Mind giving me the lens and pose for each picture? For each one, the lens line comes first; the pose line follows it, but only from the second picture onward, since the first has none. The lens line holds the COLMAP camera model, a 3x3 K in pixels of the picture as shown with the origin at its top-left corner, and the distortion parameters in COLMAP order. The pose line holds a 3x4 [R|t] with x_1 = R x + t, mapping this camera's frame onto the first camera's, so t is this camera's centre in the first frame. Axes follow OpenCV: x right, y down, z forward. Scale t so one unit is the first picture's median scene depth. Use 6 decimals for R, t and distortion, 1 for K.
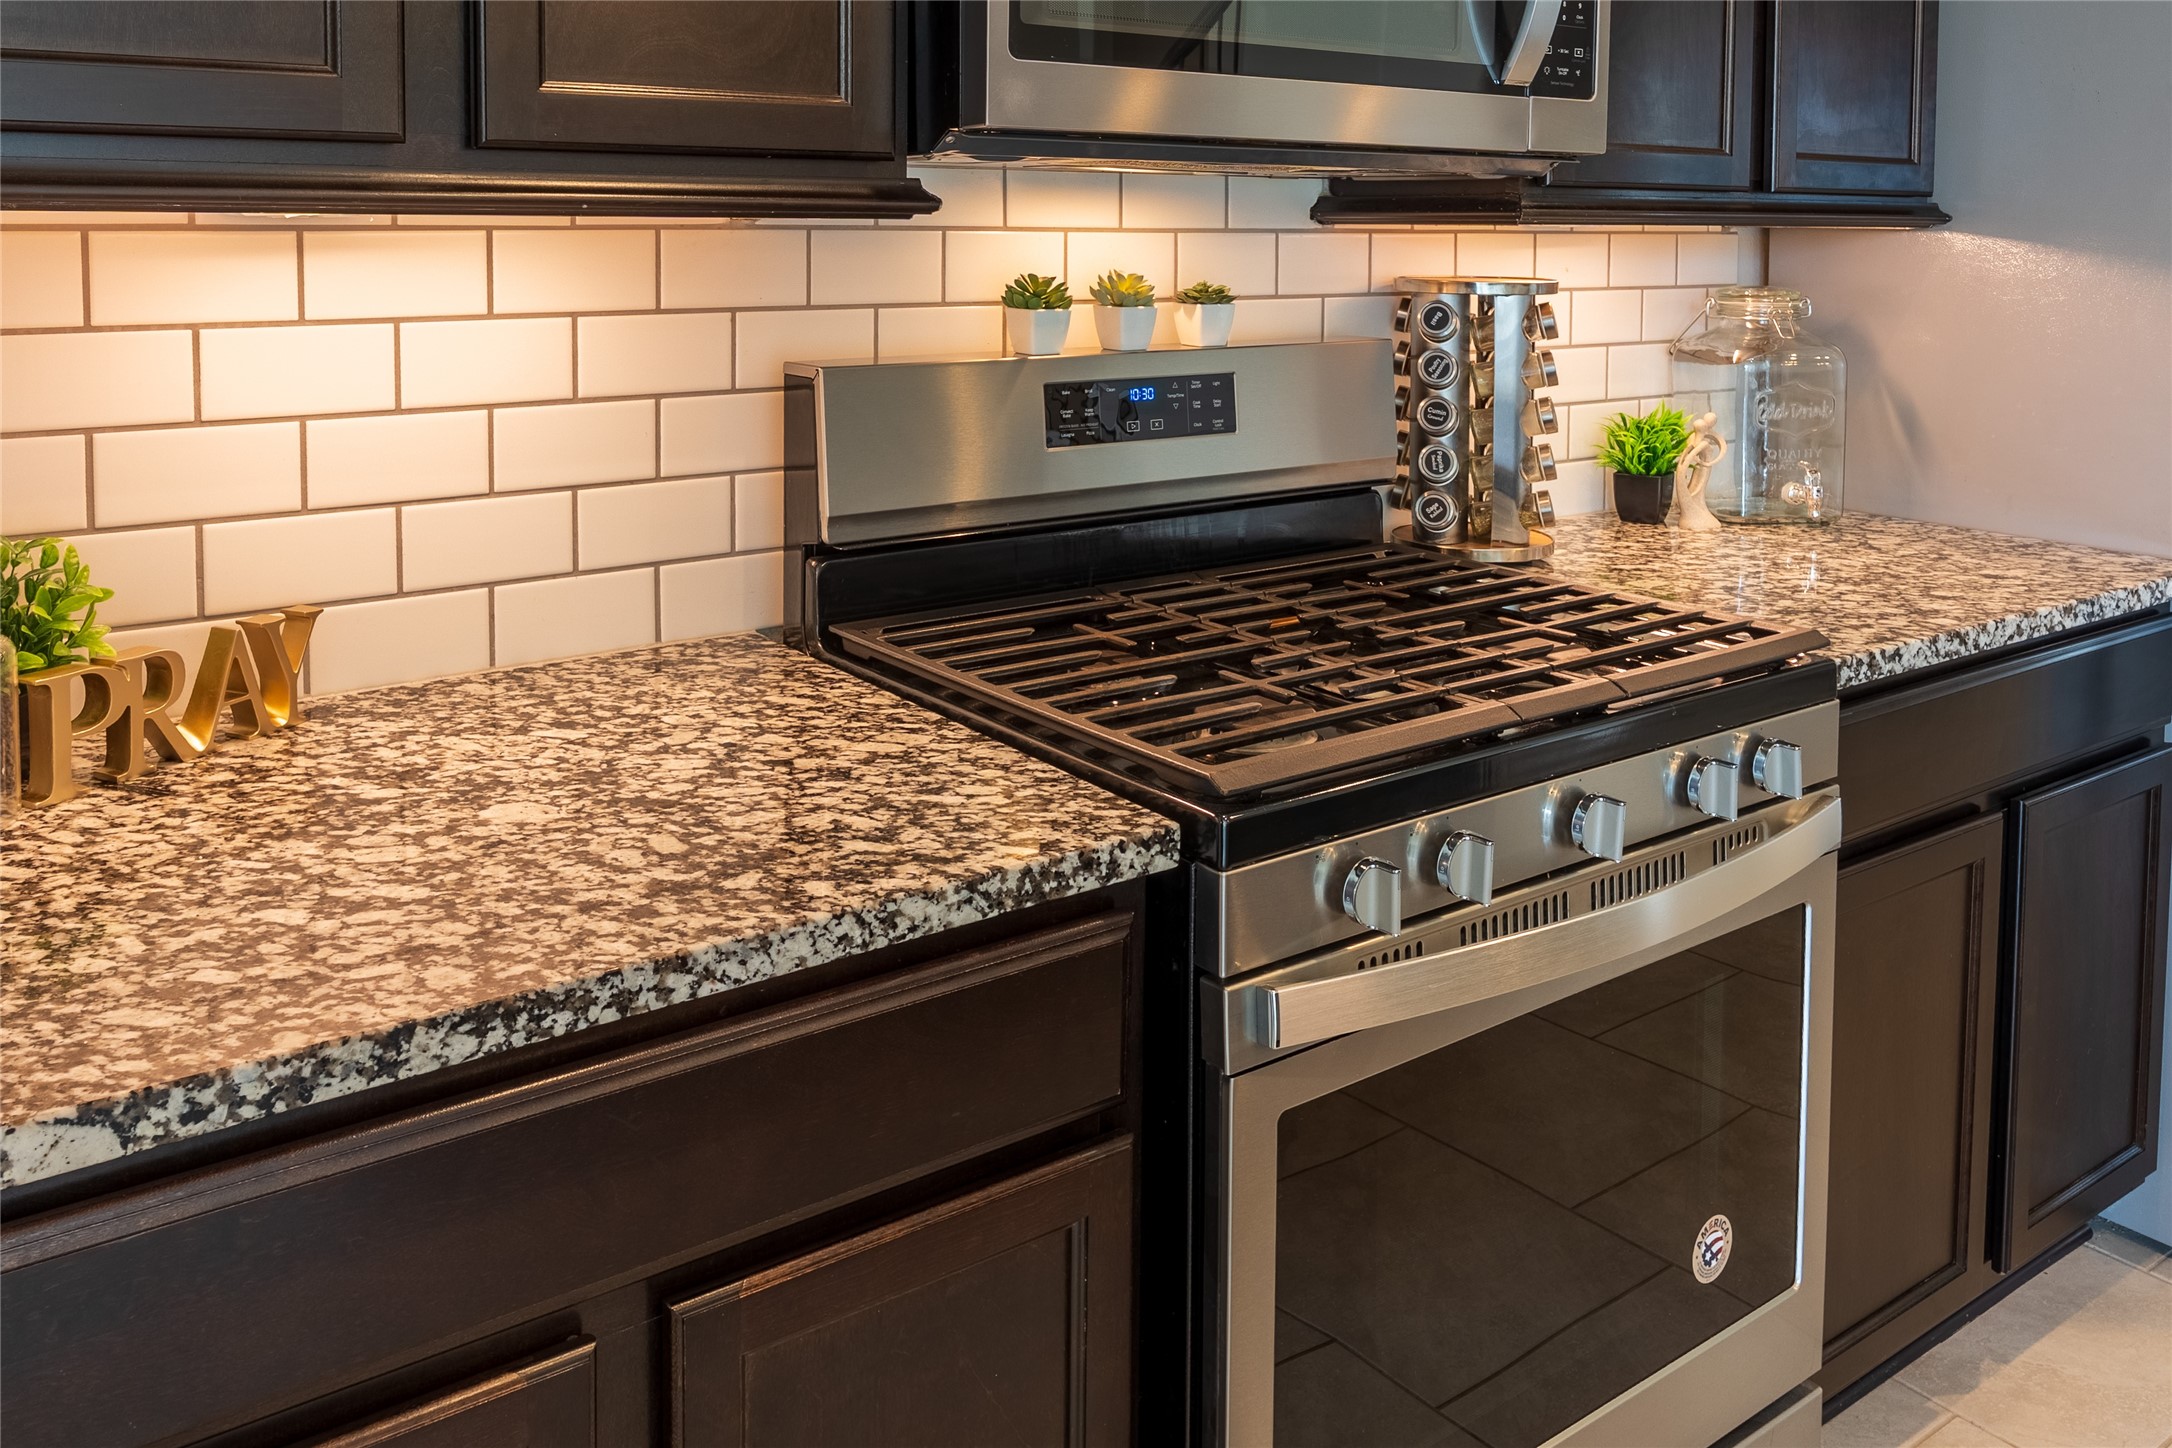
lens RADIAL K [[1632.7, 0, 1082.9], [0, 1632.7, 722.8], [0, 0, 1]] dist [-0.011642, -0.002983]
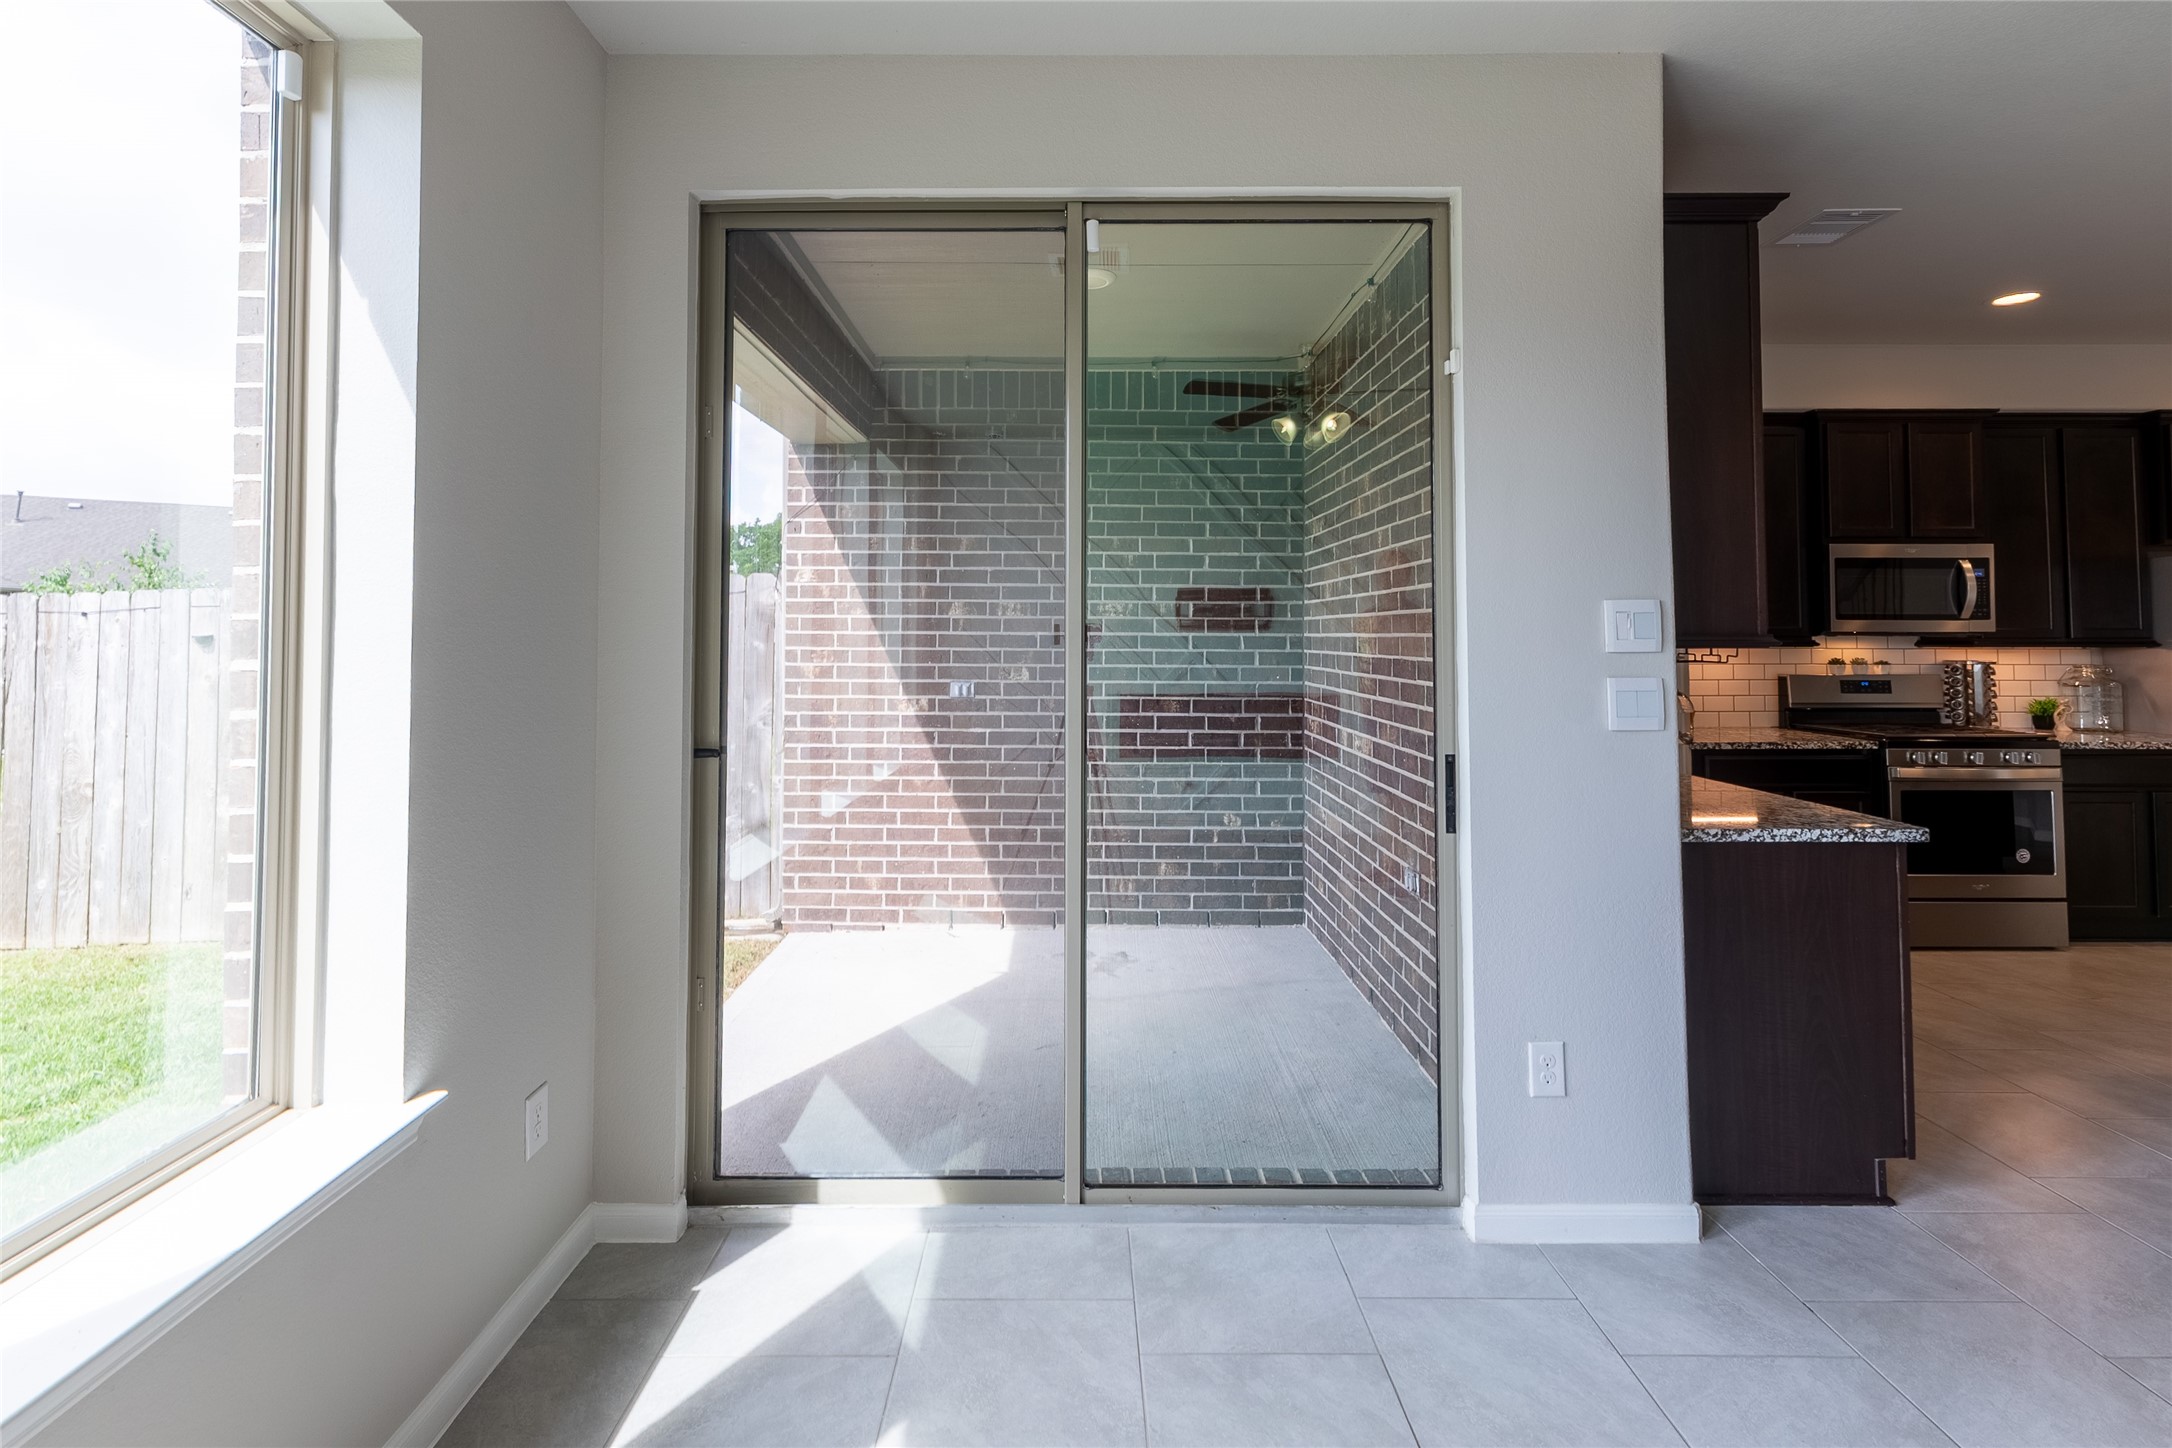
lens RADIAL K [[1026.2, 0, 1083.3], [0, 1026.2, 604.2], [0, 0, 1]] dist [-0.018158, -0.000295]
pose [[0.822139, -0.023987, -0.568781, -0.142996], [-0.164106, 0.946714, -0.277130, 0.734838], [0.545120, 0.321180, 0.774395, -2.462516]]
